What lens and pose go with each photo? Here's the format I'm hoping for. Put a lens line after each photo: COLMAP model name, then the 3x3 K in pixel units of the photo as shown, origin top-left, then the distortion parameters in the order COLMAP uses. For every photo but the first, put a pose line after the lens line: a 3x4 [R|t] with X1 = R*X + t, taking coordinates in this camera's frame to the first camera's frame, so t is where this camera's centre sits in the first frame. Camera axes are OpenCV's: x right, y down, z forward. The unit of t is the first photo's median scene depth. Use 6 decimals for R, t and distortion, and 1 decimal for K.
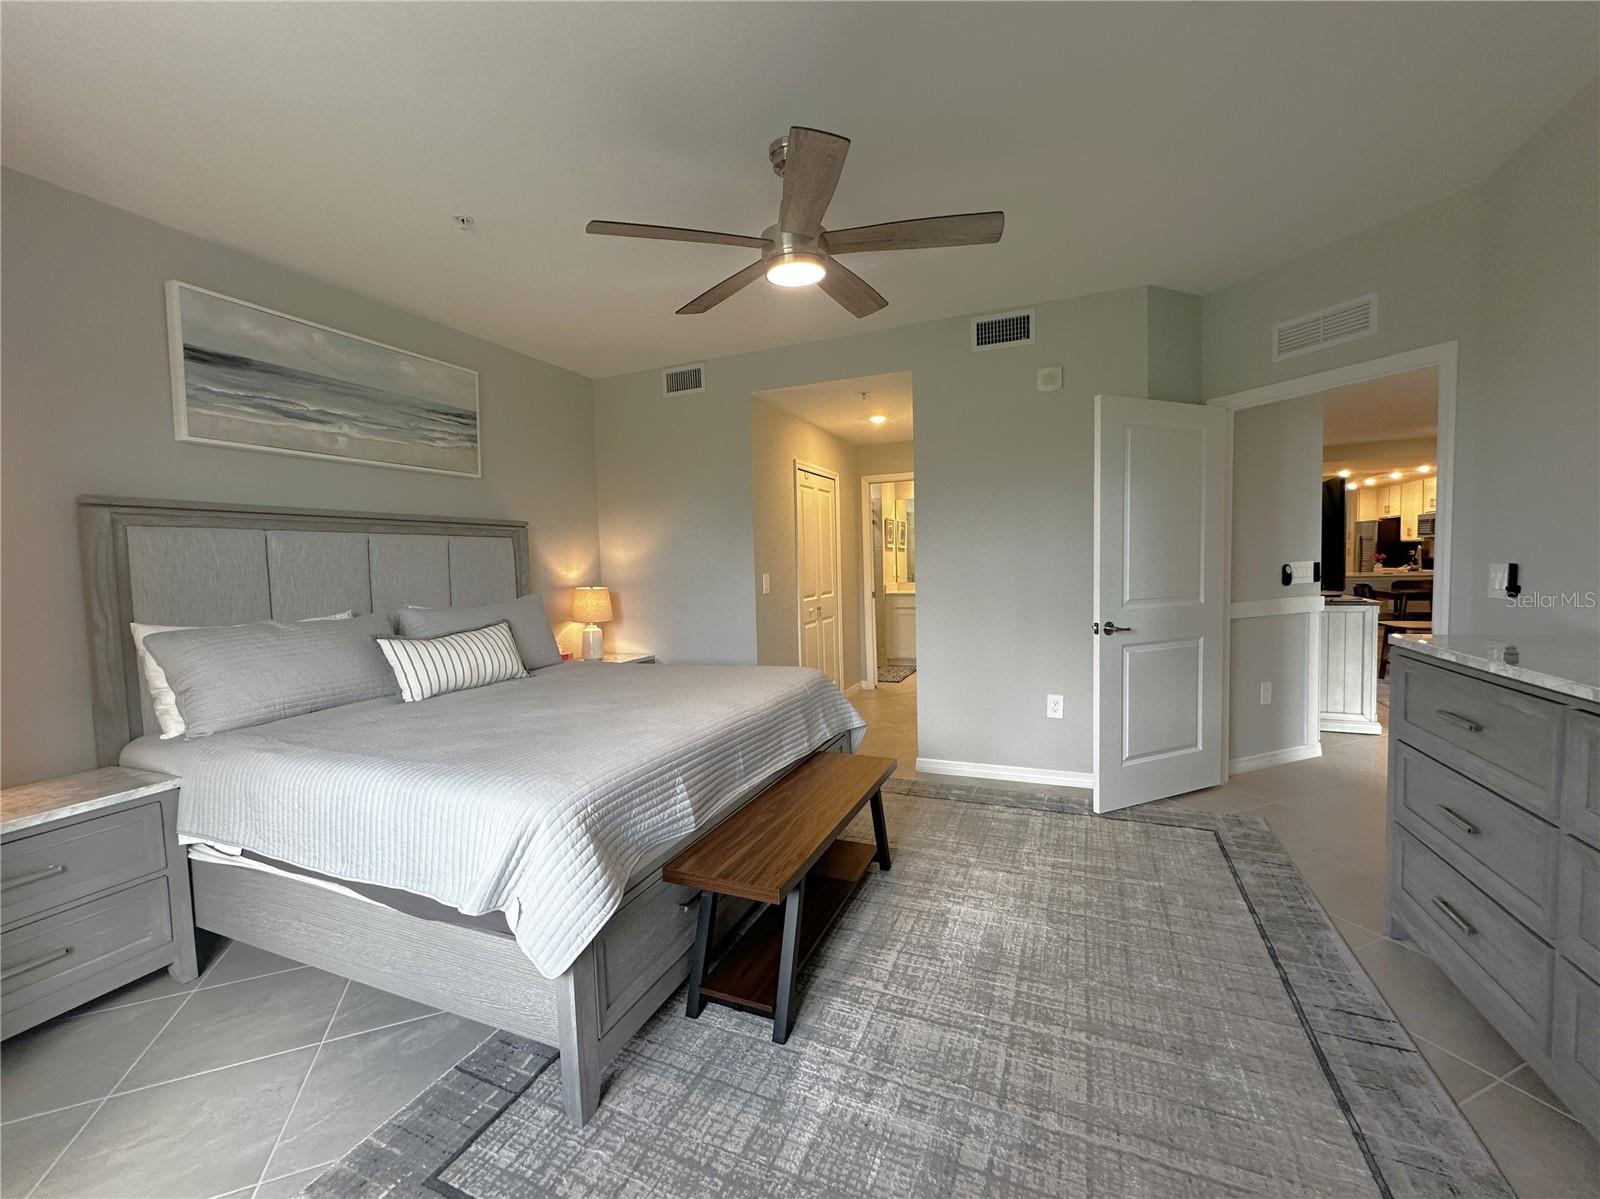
lens RADIAL K [[649.2, 0, 799.4], [0, 649.2, 596.9], [0, 0, 1]] dist [-0.000746, 0.000104]
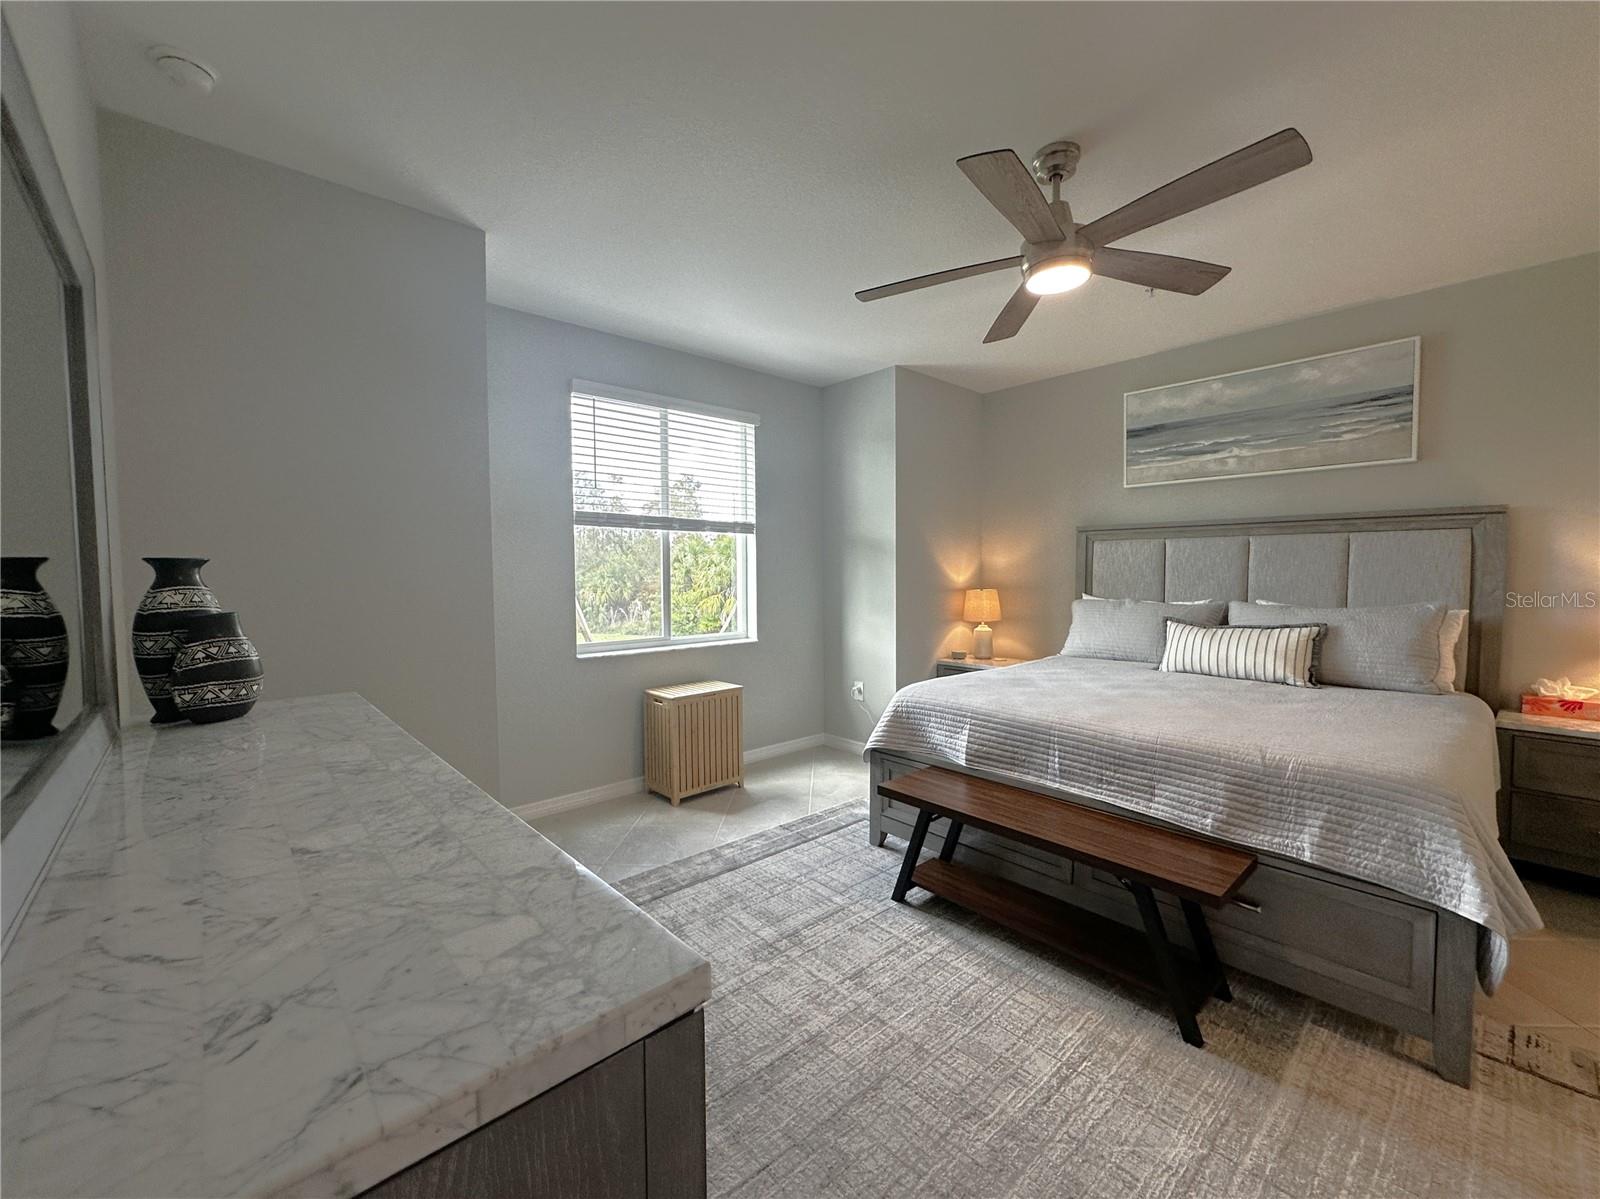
lens RADIAL K [[649.2, 0, 799.4], [0, 649.2, 596.9], [0, 0, 1]] dist [-0.000746, 0.000104]
pose [[-0.418762, 0.070078, -0.905388, 0.859682], [-0.030920, 0.995339, 0.091342, -0.081201], [0.907569, 0.066245, -0.414644, 0.870925]]
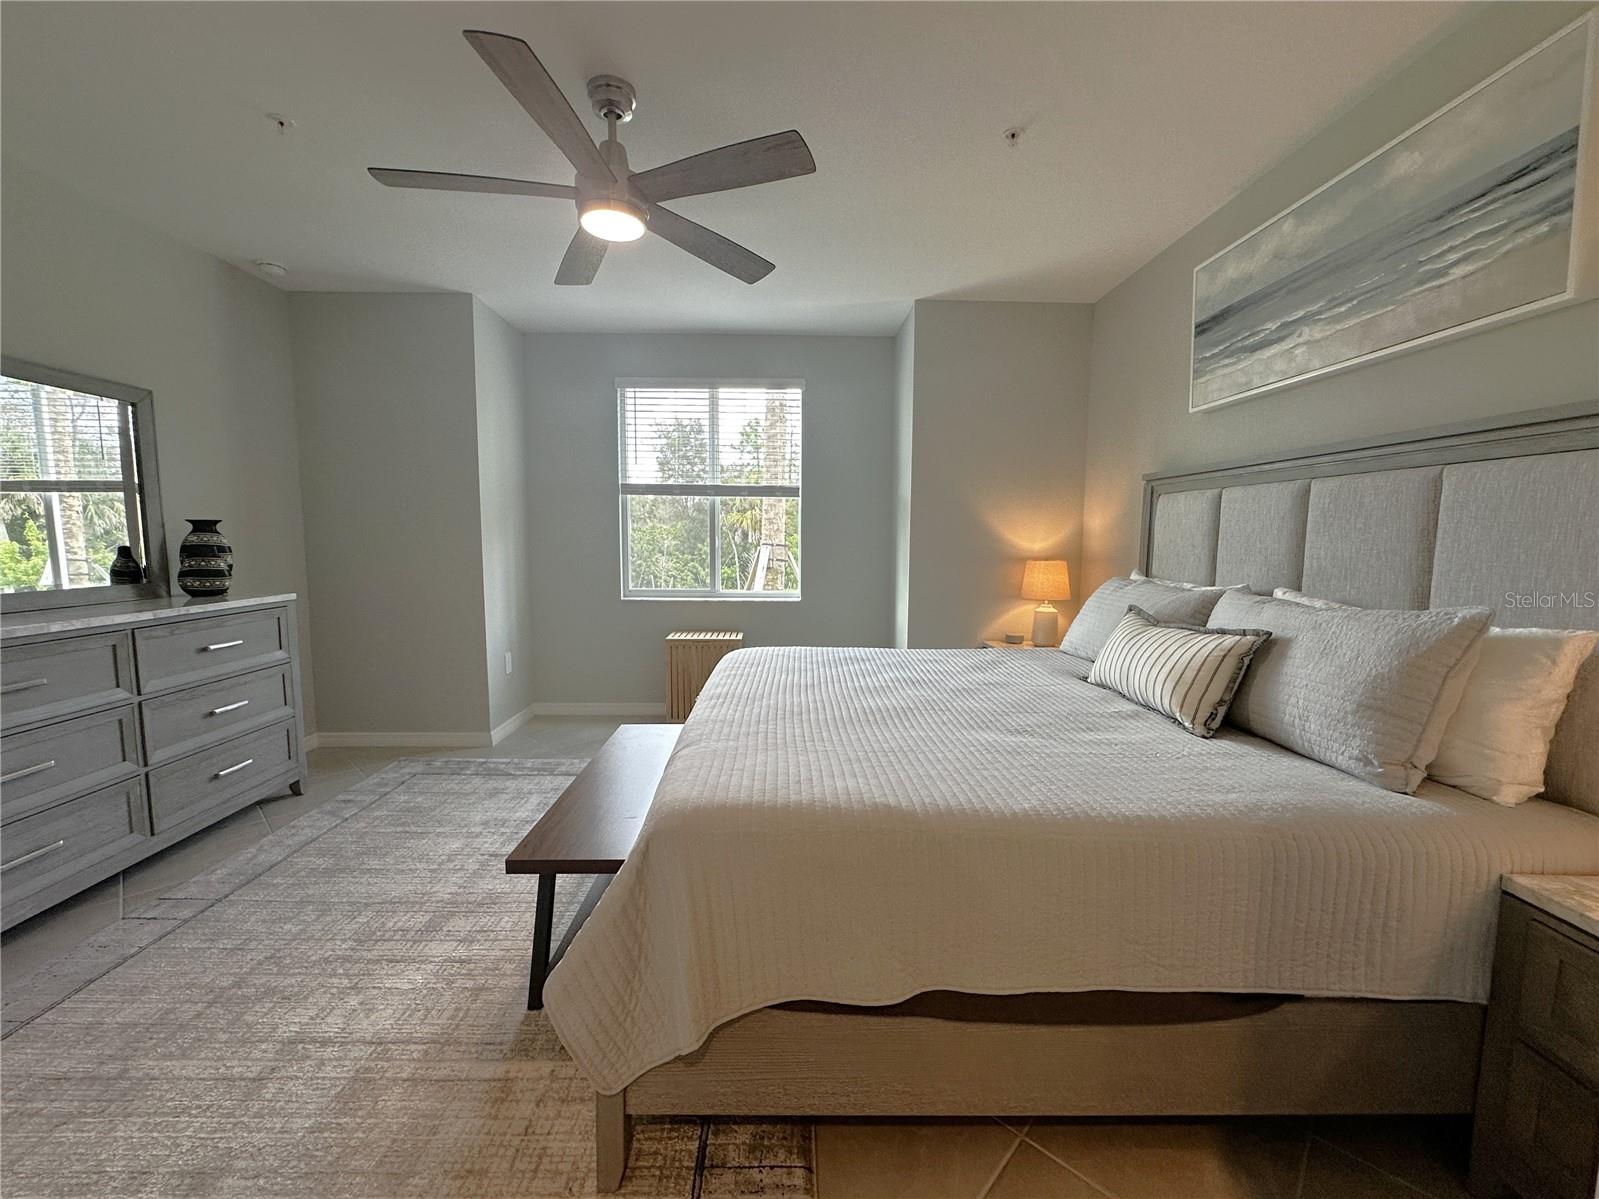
lens RADIAL K [[649.7, 0, 801.1], [0, 649.7, 596.0], [0, 0, 1]] dist [-0.001176, -0.000405]
pose [[-0.912457, 0.061588, -0.404511, 0.125962], [-0.002020, 0.987917, 0.154970, -0.093402], [0.409168, 0.142221, -0.901307, 1.628063]]
